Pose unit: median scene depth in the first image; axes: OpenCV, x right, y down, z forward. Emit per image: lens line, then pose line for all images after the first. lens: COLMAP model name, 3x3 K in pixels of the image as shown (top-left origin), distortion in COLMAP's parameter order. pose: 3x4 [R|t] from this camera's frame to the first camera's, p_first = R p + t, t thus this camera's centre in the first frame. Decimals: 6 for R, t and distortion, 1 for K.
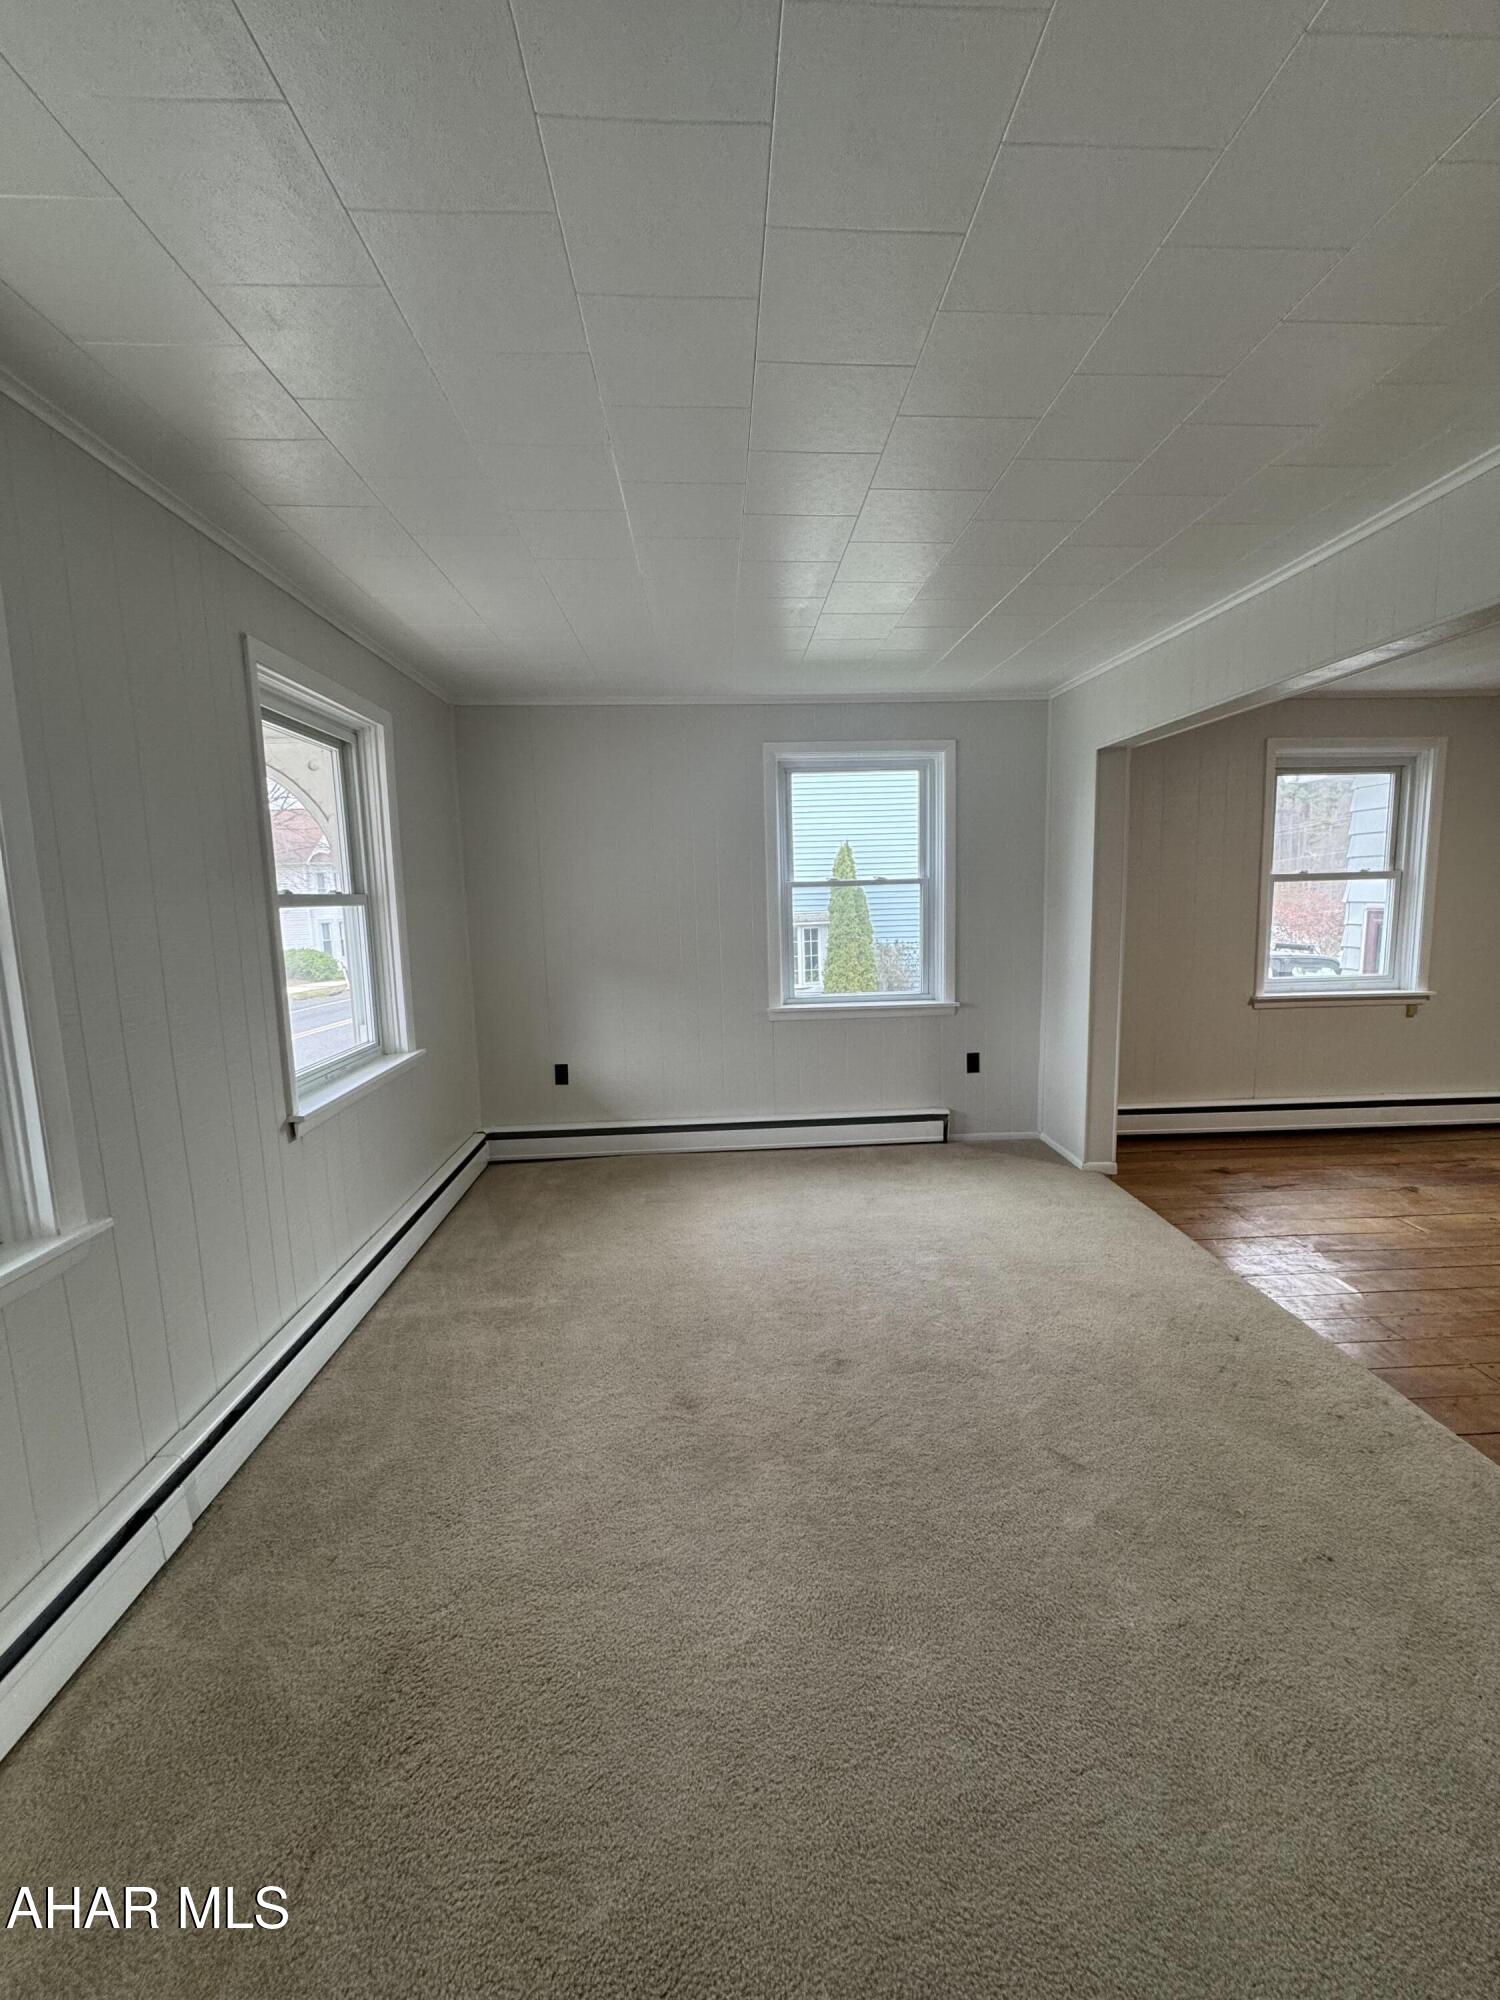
lens RADIAL K [[800.5, 0, 753.7], [0, 800.5, 995.3], [0, 0, 1]] dist [-0.000948, 0.000459]
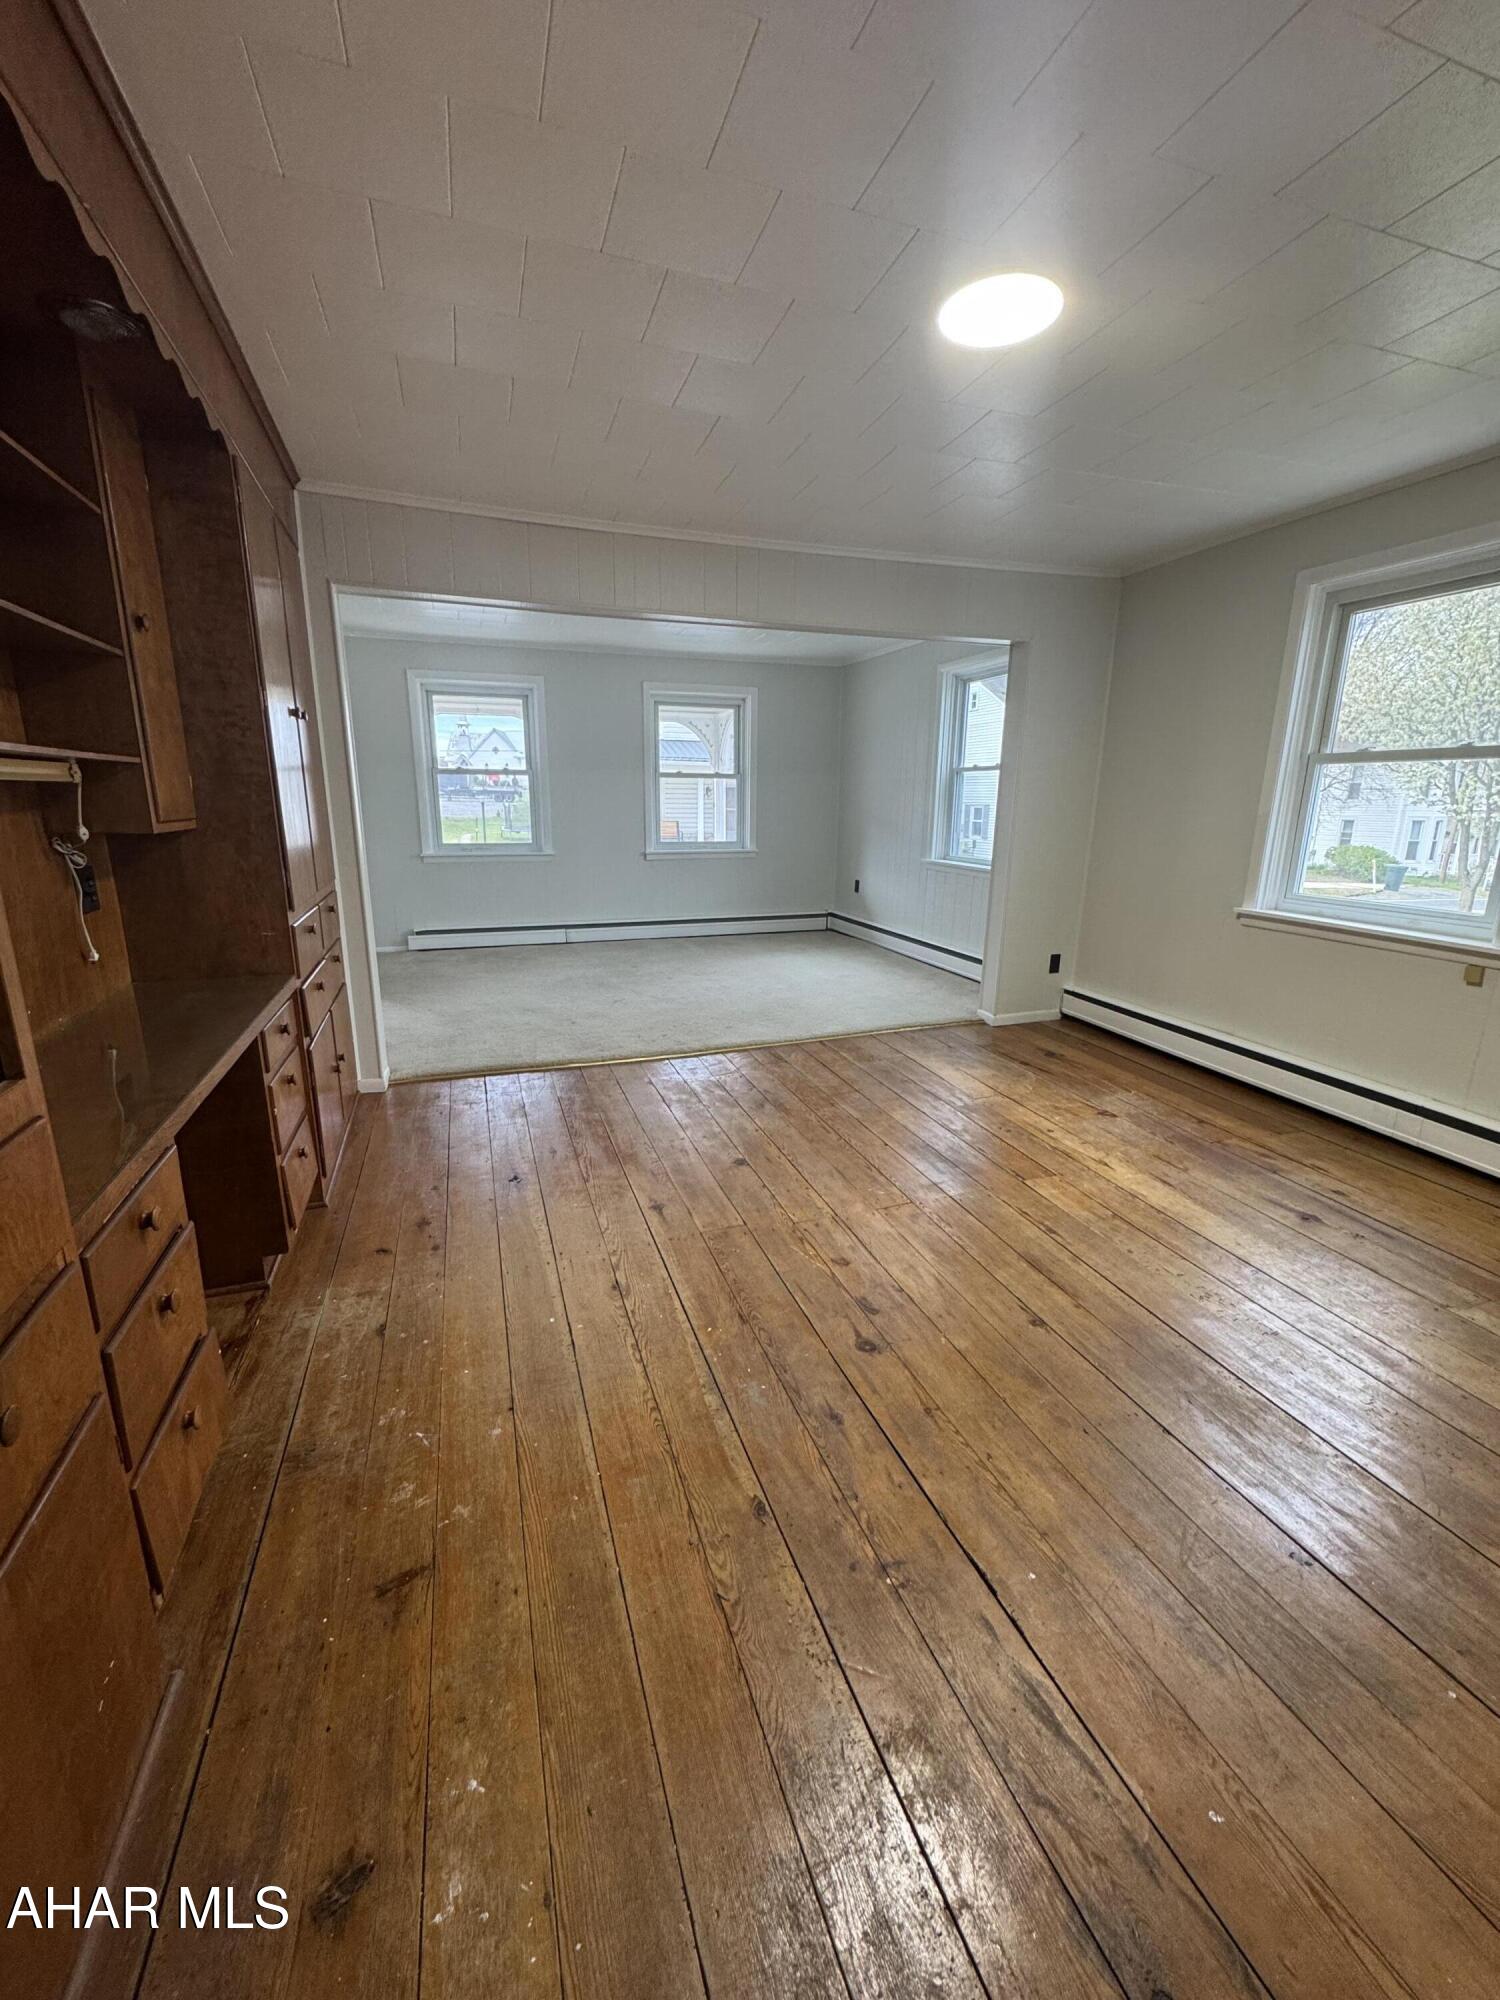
lens RADIAL K [[800.5, 0, 750.2], [0, 800.5, 1002.7], [0, 0, 1]] dist [-0.000948, 0.000459]
pose [[0.274594, 0.265055, -0.924307, 1.338799], [-0.136088, 0.962295, 0.235519, -0.032319], [0.951881, 0.061115, 0.300311, 0.298757]]
